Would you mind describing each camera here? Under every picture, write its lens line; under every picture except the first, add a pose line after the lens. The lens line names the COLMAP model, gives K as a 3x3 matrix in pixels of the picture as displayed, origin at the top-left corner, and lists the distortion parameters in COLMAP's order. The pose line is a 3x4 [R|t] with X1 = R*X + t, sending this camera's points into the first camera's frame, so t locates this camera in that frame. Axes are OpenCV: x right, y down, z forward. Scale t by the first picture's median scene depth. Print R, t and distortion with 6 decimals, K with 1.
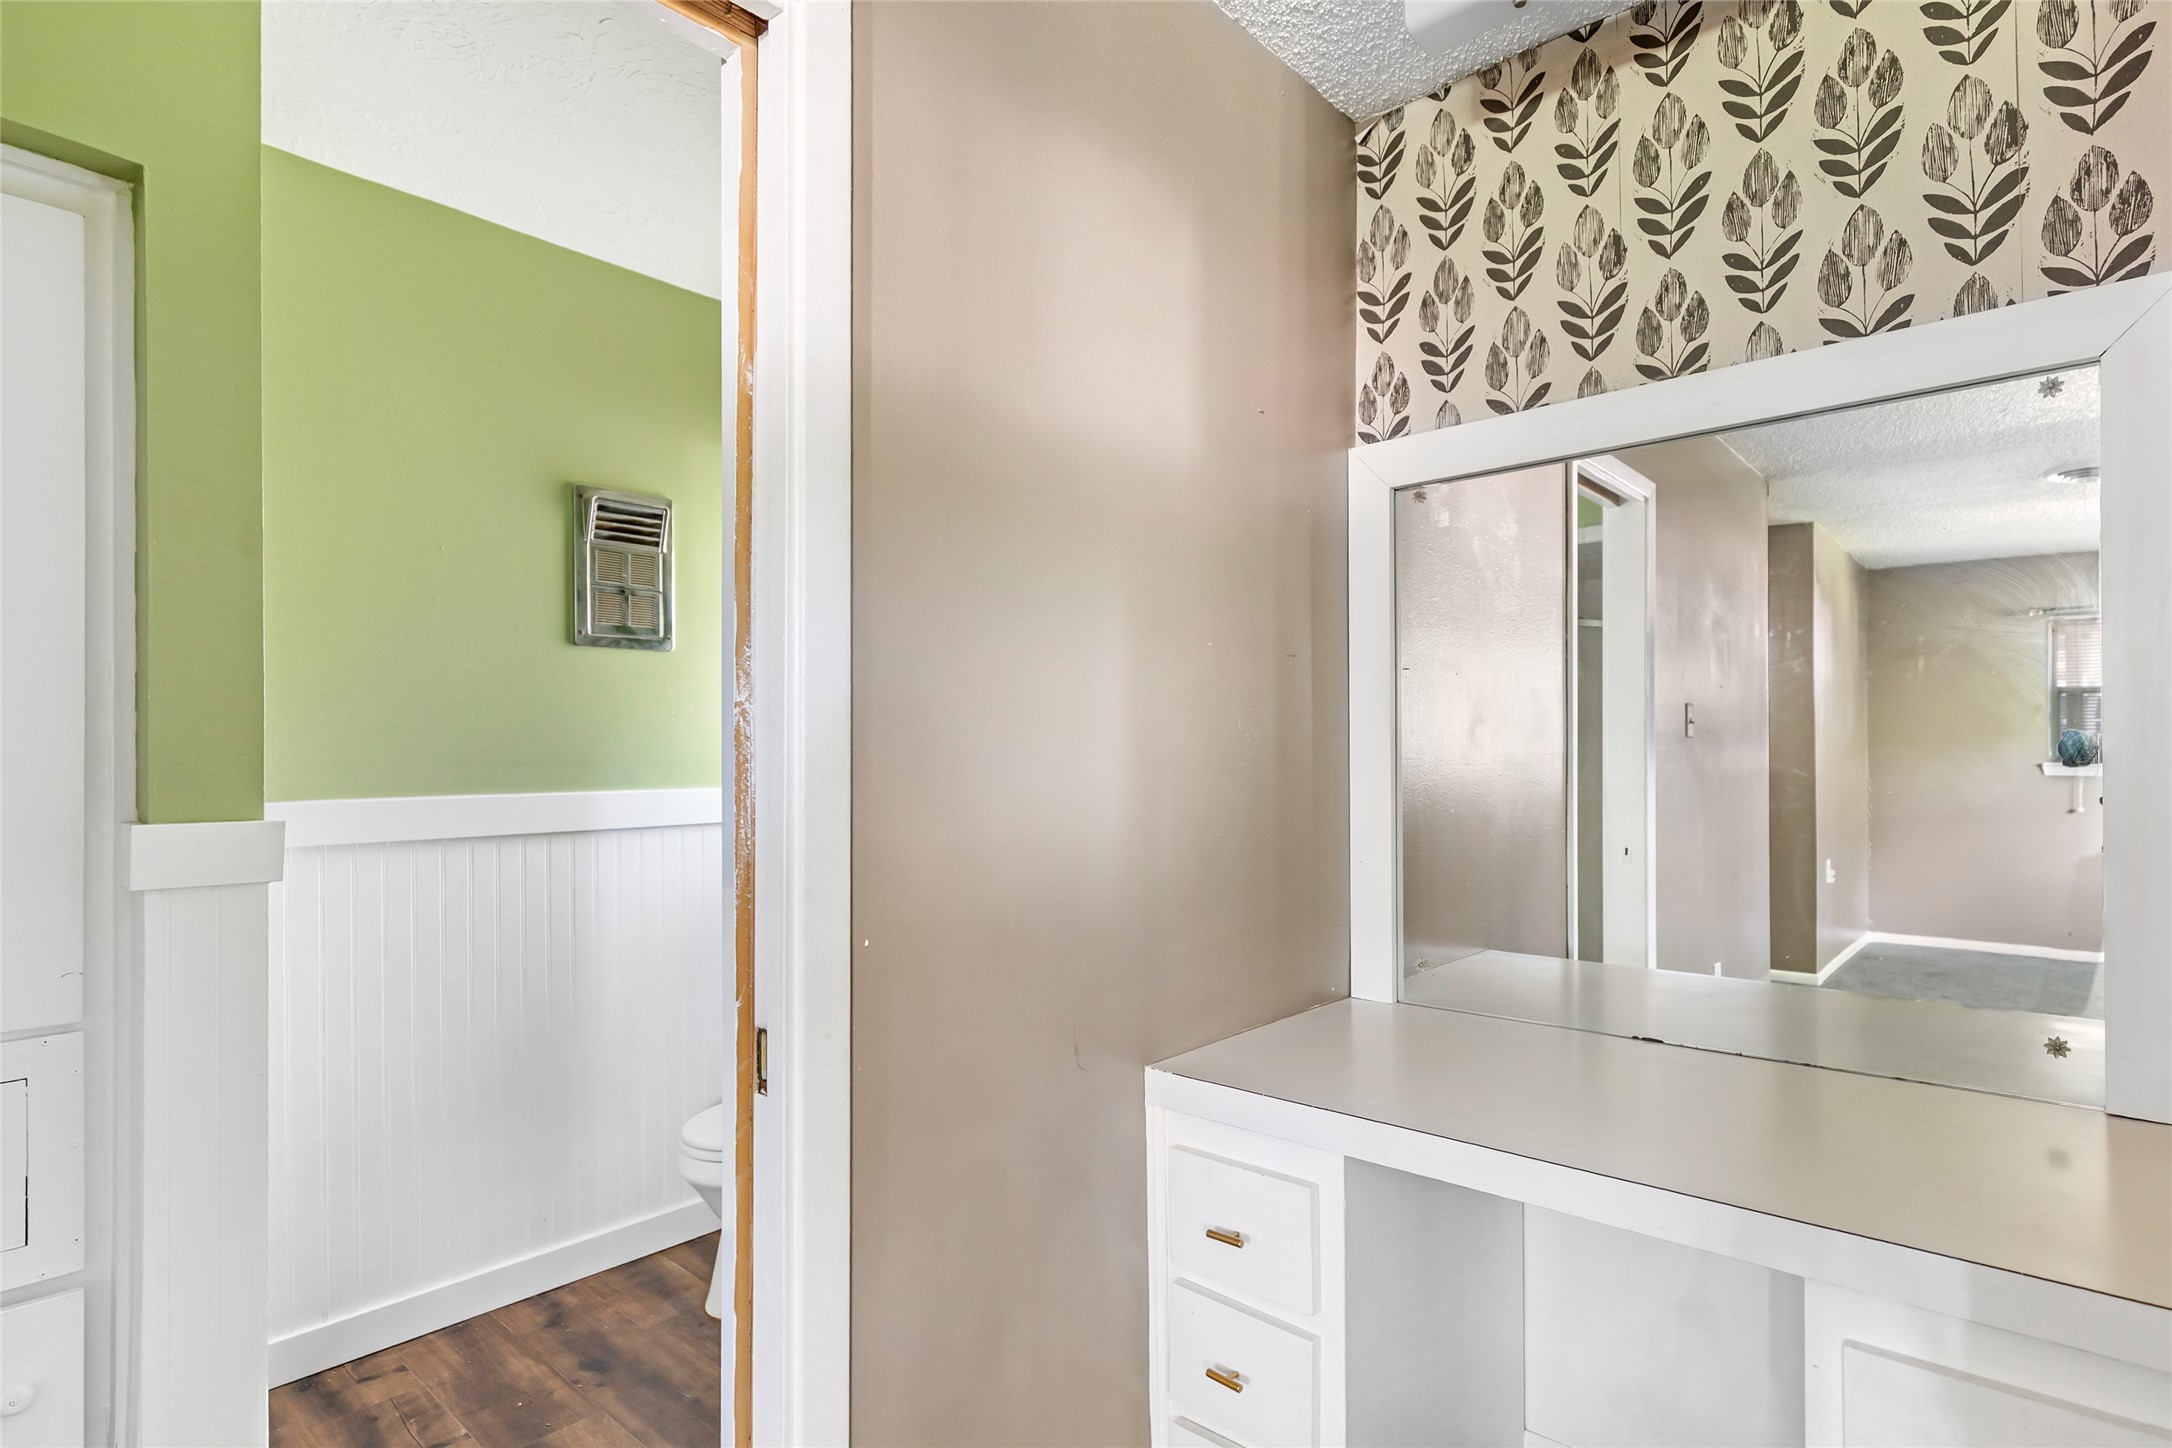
lens RADIAL K [[1012.5, 0, 1193.9], [0, 1012.5, 742.6], [0, 0, 1]] dist [0.001550, -0.000459]
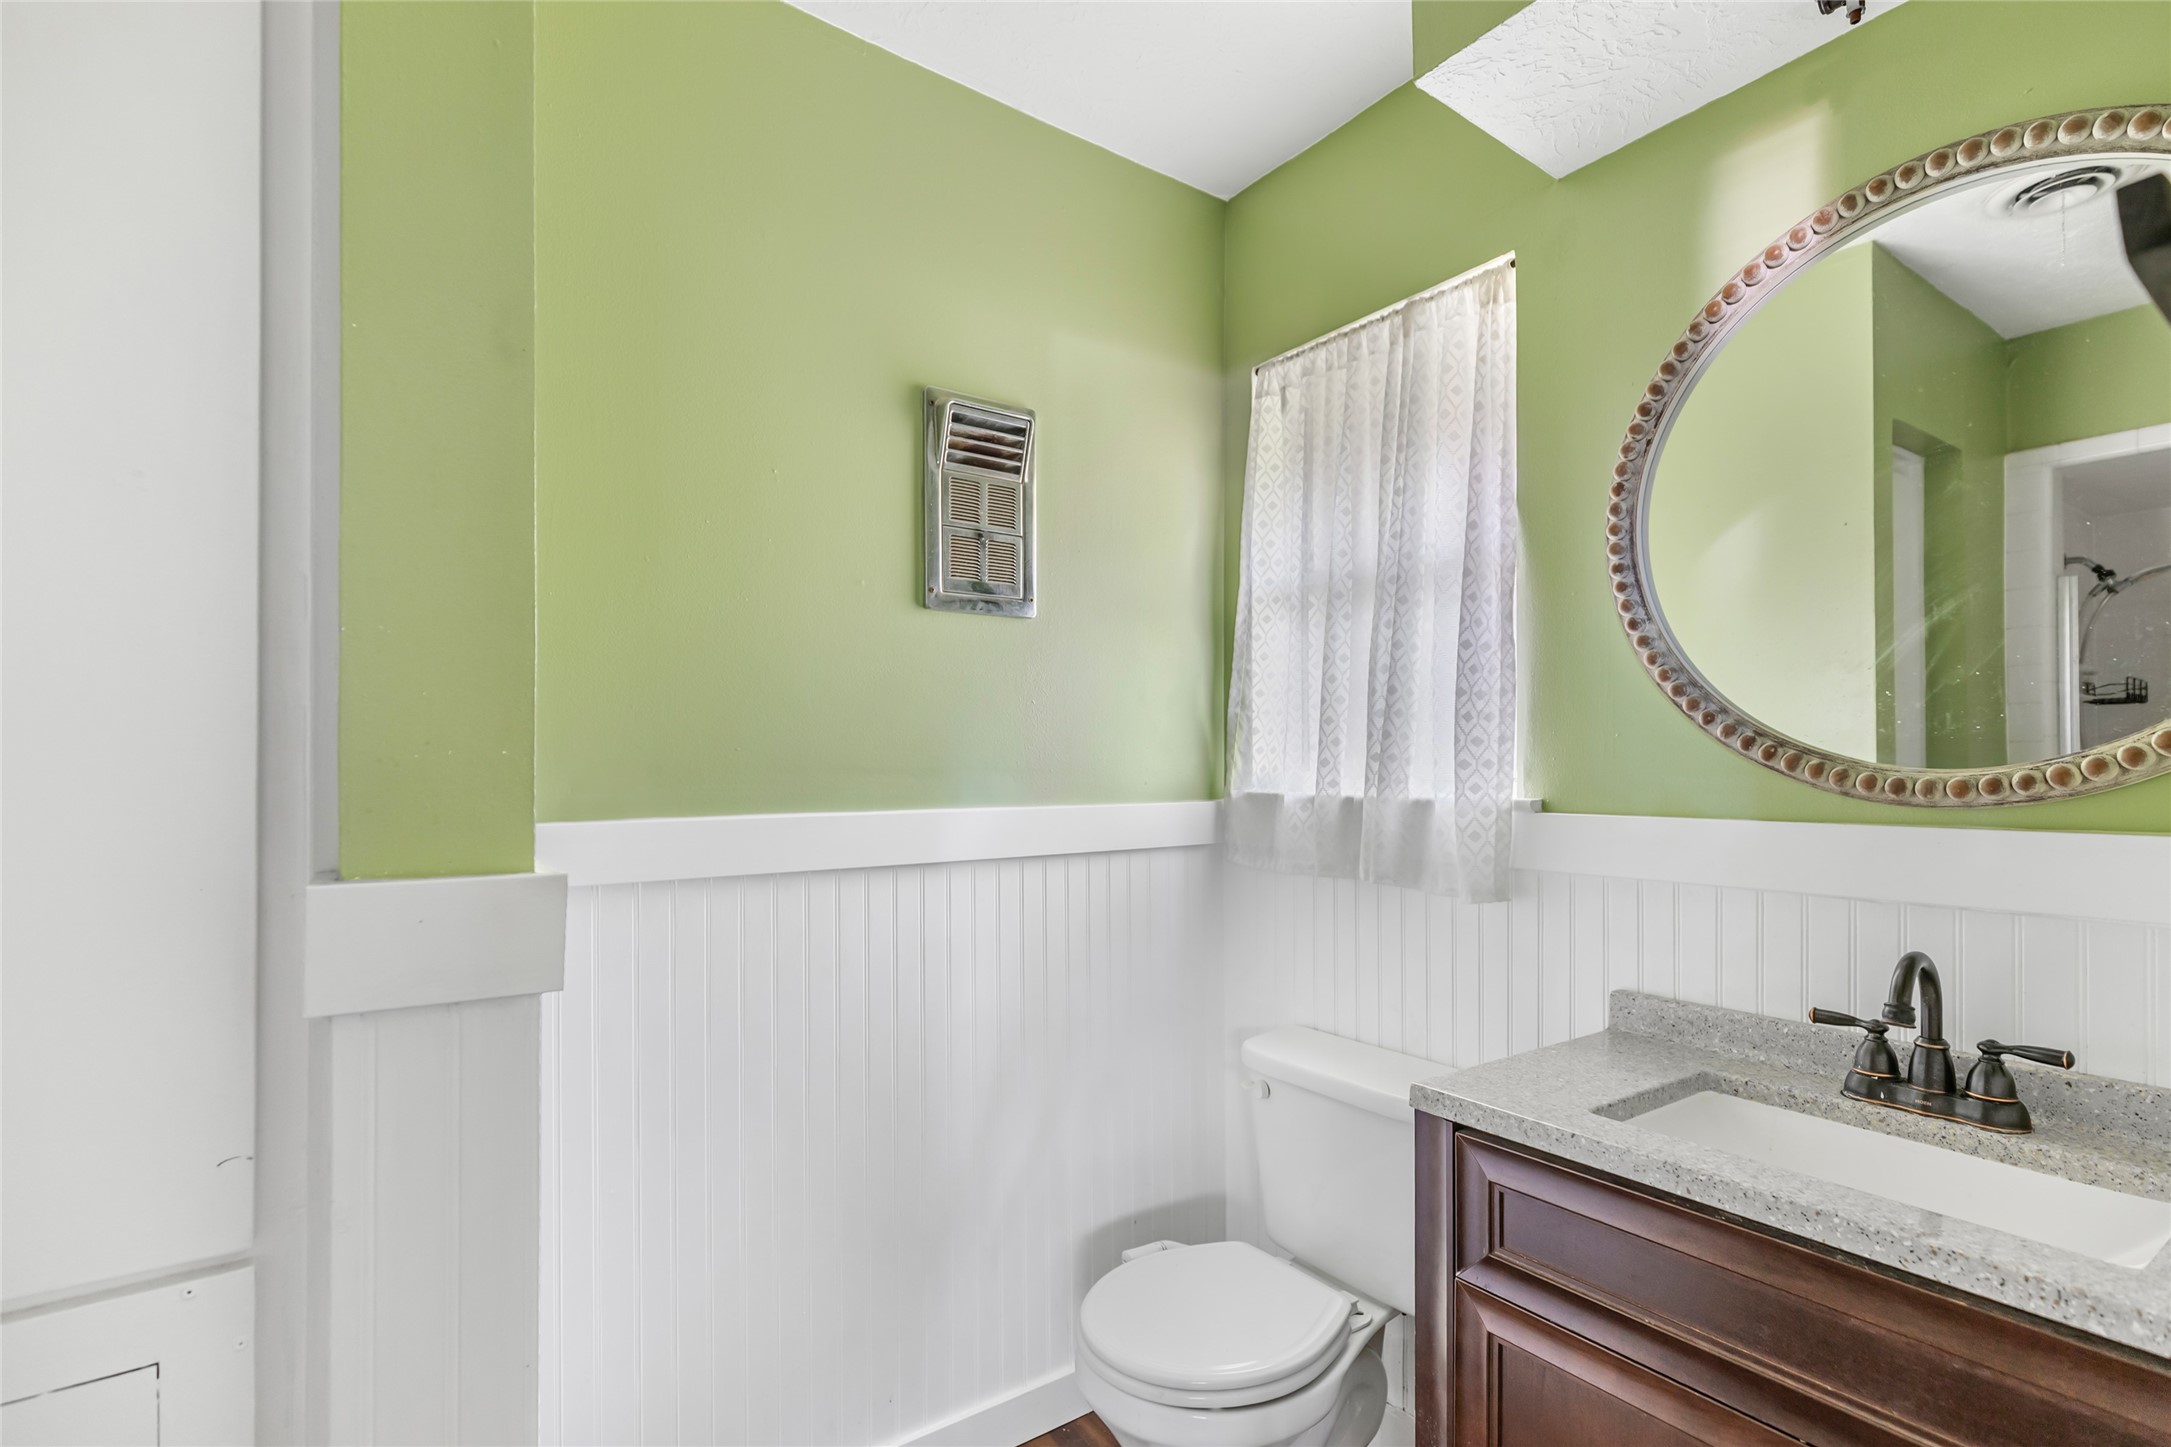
lens RADIAL K [[996.9, 0, 1081.7], [0, 996.9, 740.2], [0, 0, 1]] dist [-0.001293, -0.000203]
pose [[0.955447, -0.007226, -0.295075, -0.491076], [0.003270, 0.999898, -0.013899, 0.015684], [0.295145, 0.012315, 0.955373, 0.586632]]
